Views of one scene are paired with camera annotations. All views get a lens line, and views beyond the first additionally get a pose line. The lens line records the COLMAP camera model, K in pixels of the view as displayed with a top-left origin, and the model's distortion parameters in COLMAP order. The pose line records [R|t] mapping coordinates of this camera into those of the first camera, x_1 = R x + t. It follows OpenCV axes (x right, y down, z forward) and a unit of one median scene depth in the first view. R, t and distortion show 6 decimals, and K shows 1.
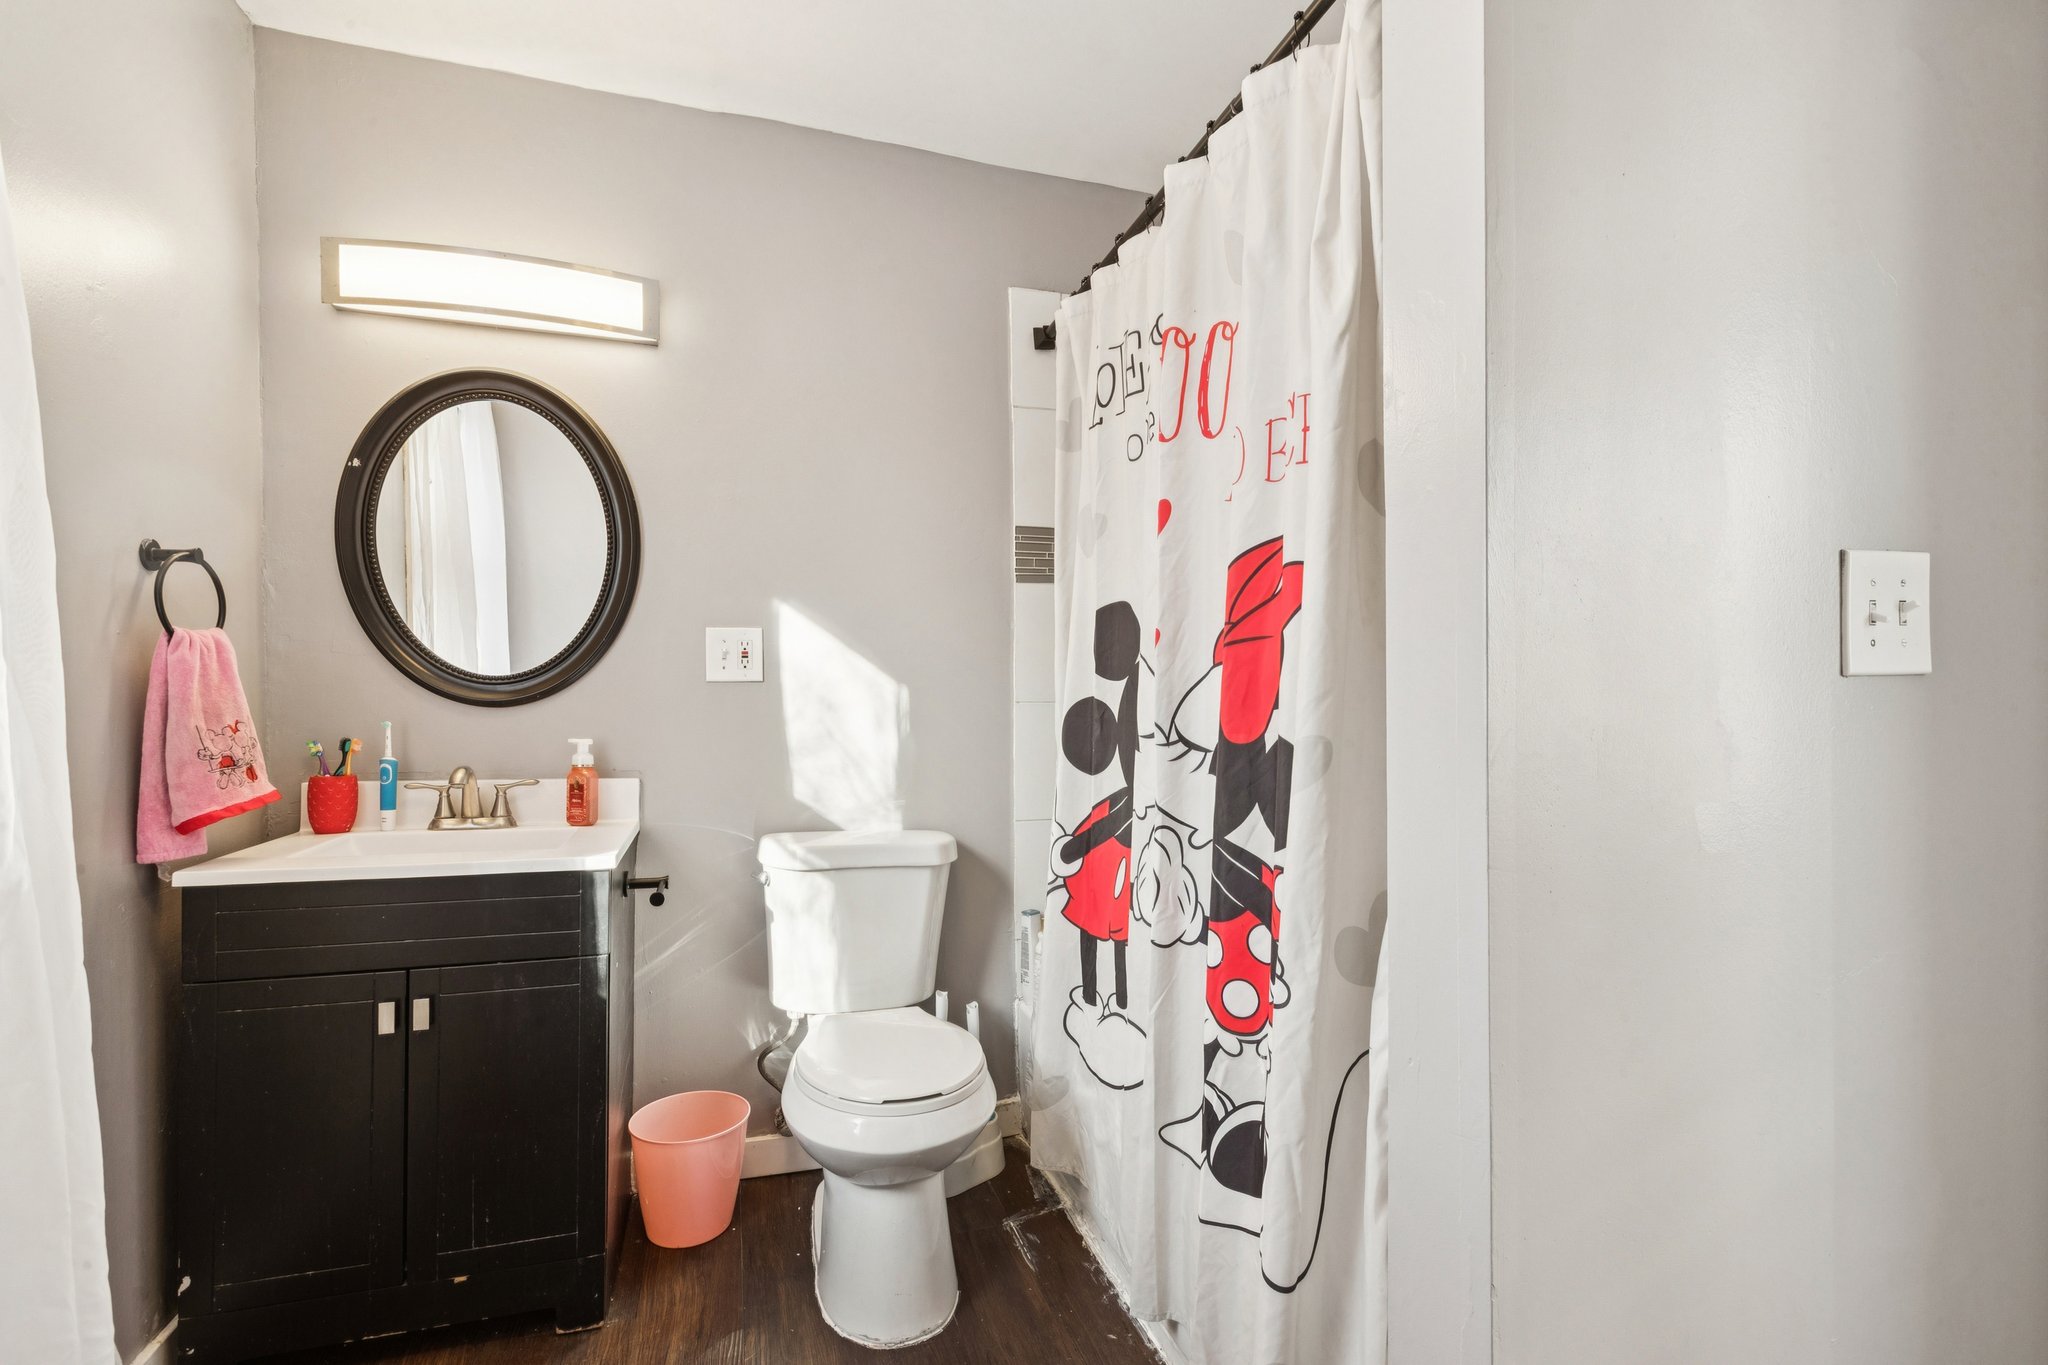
lens RADIAL K [[927.1, 0, 1027.2], [0, 927.1, 700.1], [0, 0, 1]] dist [0.000229, 0.000349]
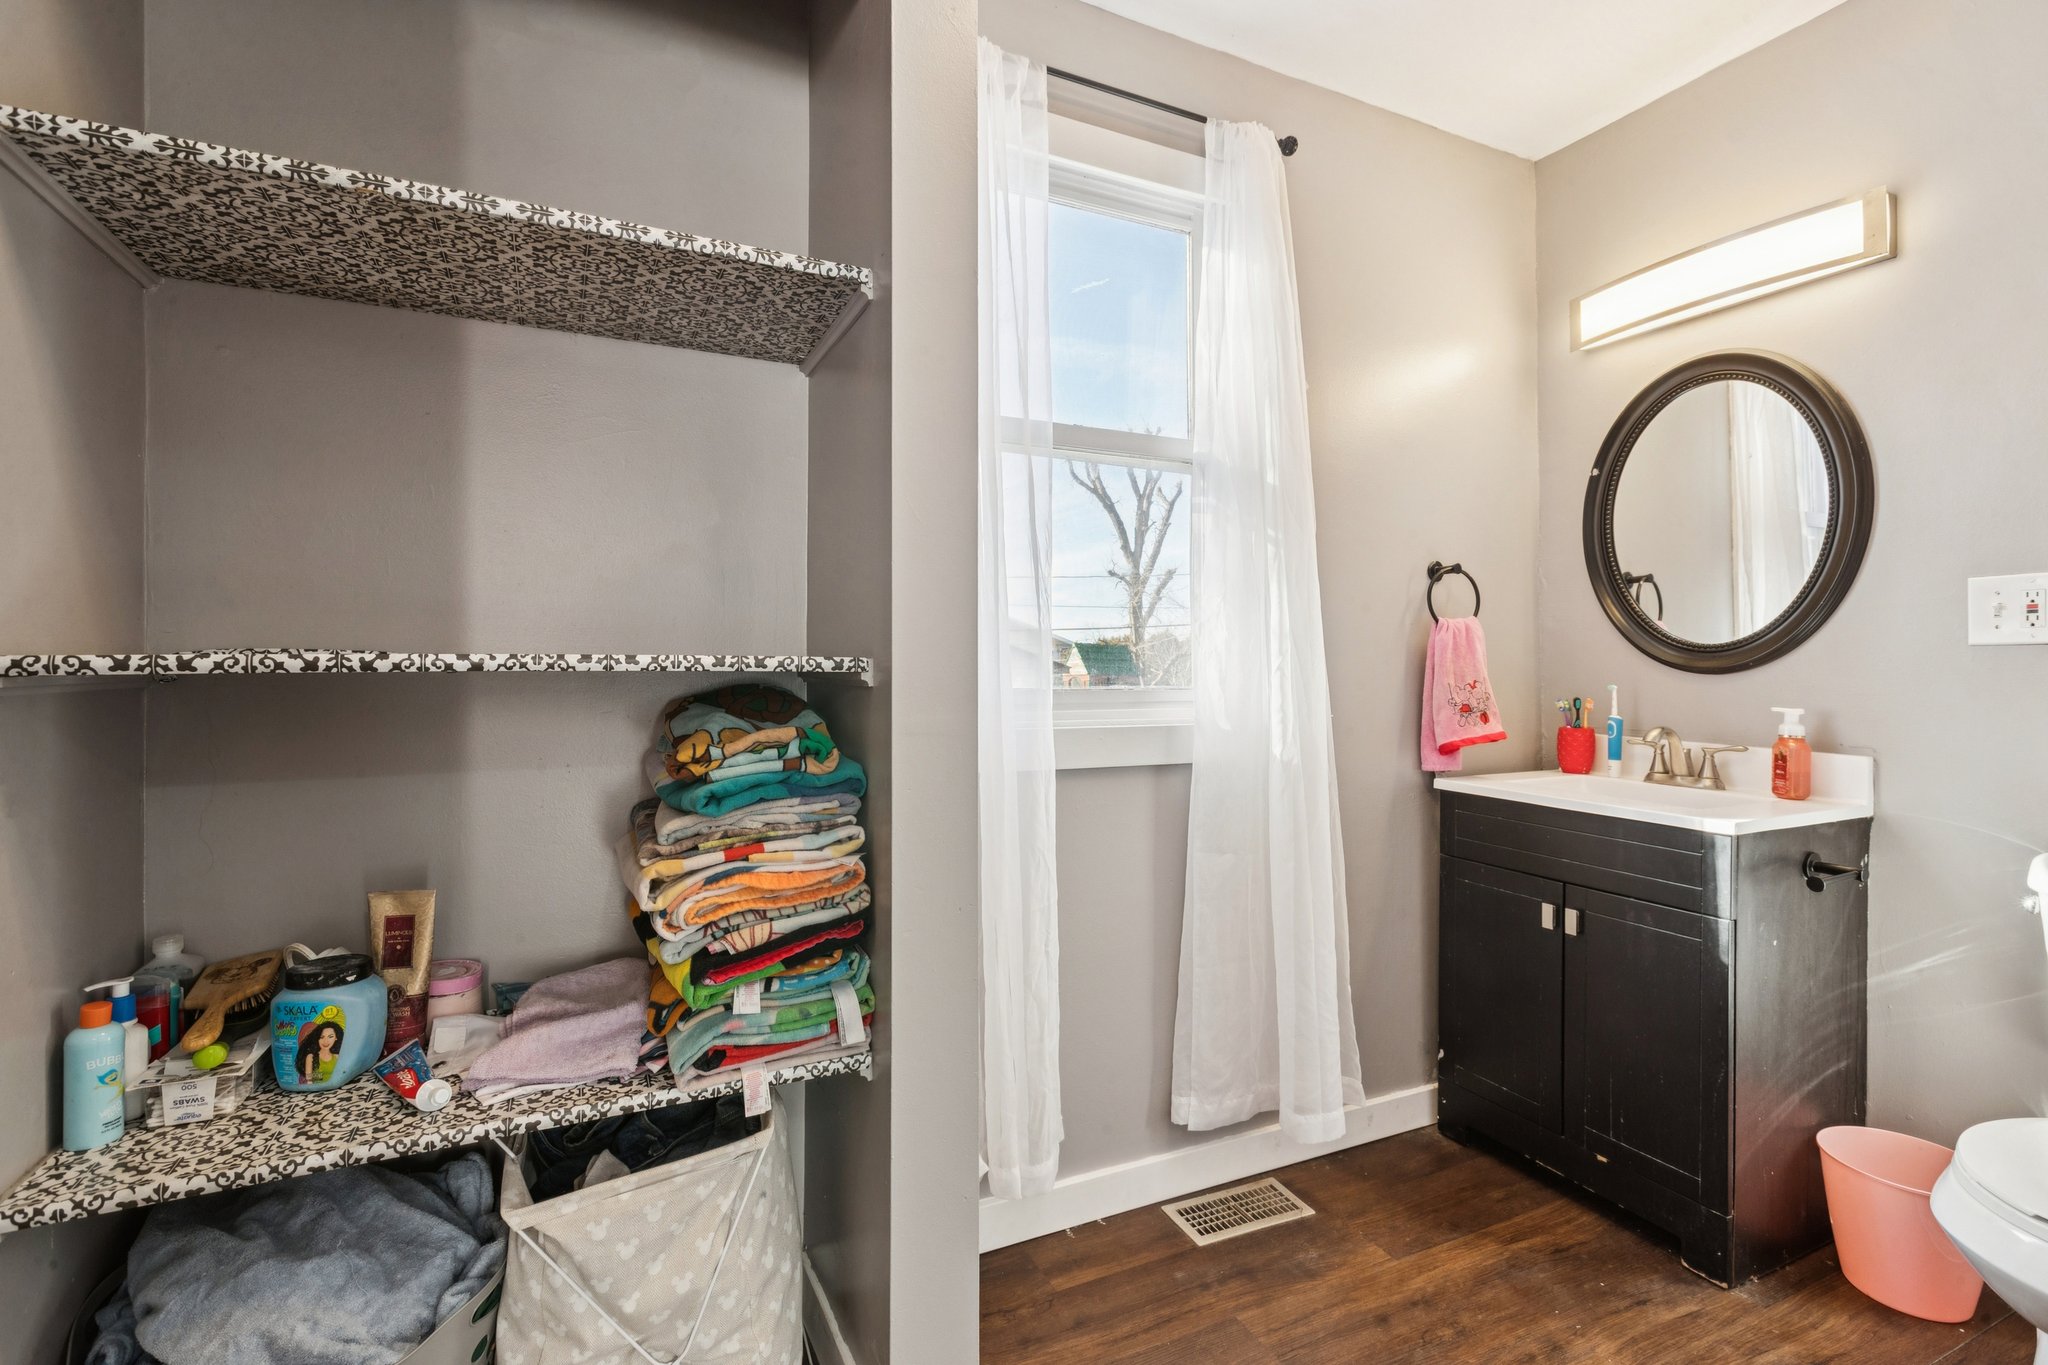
lens RADIAL K [[927.1, 0, 1025.7], [0, 927.1, 664.9], [0, 0, 1]] dist [0.000229, 0.000349]
pose [[0.138136, -0.002220, -0.990411, 0.380482], [-0.007710, 0.999965, -0.003317, 0.006609], [0.990383, 0.008094, 0.138114, 0.091052]]
